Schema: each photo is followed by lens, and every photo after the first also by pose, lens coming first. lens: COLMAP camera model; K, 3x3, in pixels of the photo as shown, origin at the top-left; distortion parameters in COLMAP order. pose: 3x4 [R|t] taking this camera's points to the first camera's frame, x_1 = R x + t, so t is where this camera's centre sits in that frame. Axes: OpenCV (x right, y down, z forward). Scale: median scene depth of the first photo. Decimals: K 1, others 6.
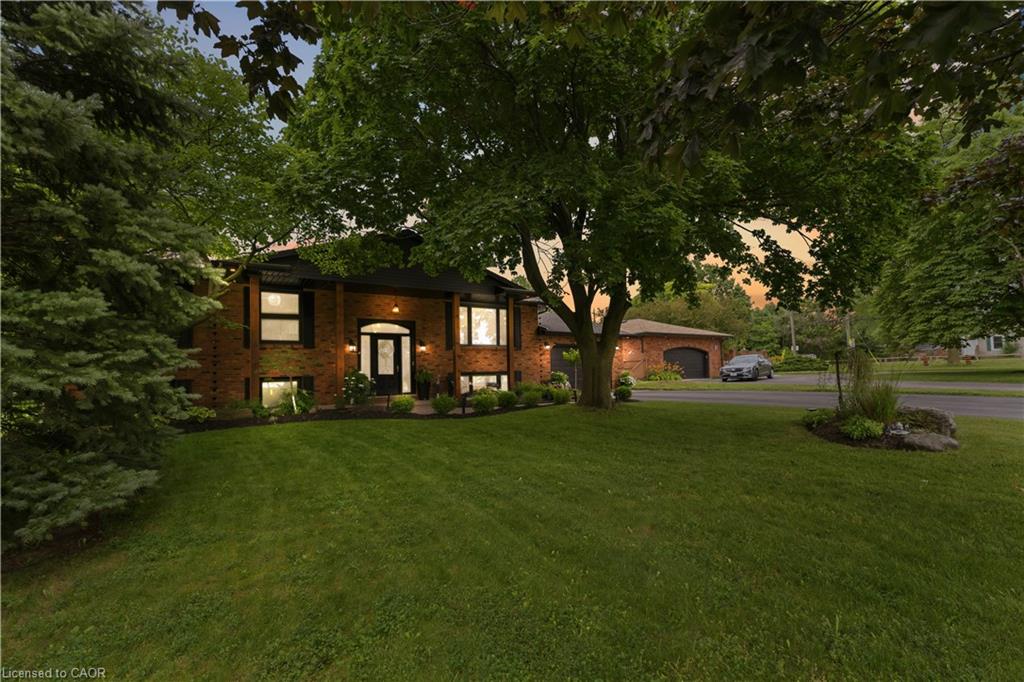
lens RADIAL K [[447.0, 0, 514.8], [0, 447.0, 356.8], [0, 0, 1]] dist [0.001196, 0.000319]
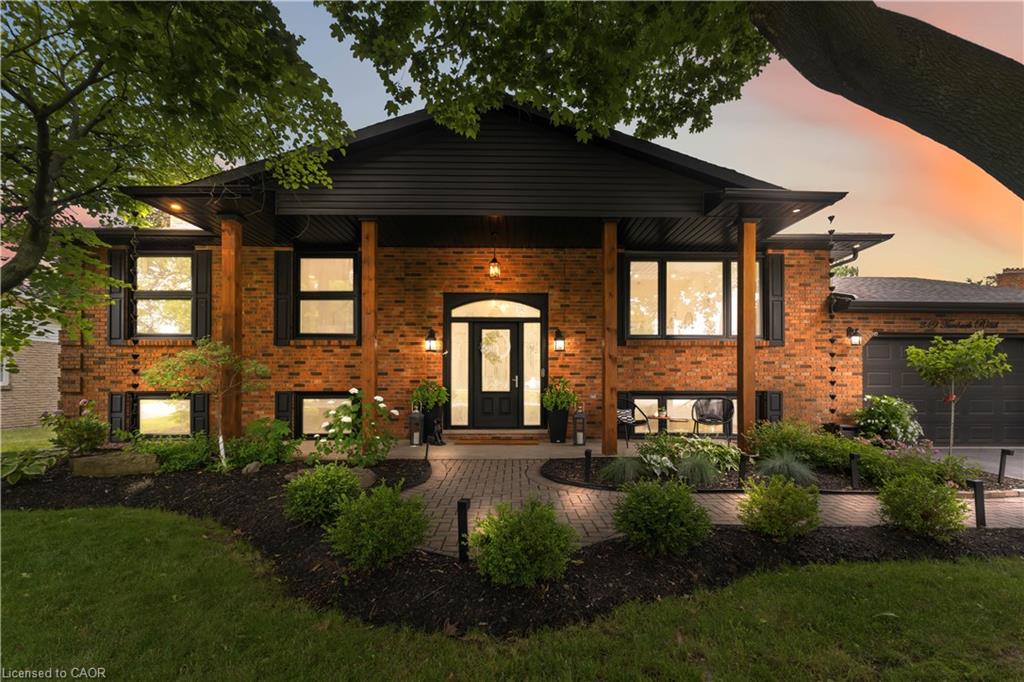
lens RADIAL K [[459.7, 0, 514.4], [0, 459.7, 376.2], [0, 0, 1]] dist [-0.001294, -0.000061]
pose [[0.840862, 0.012720, -0.541100, 0.043014], [-0.002528, 0.999805, 0.019575, 0.008728], [0.541243, -0.015092, 0.840731, 0.515144]]
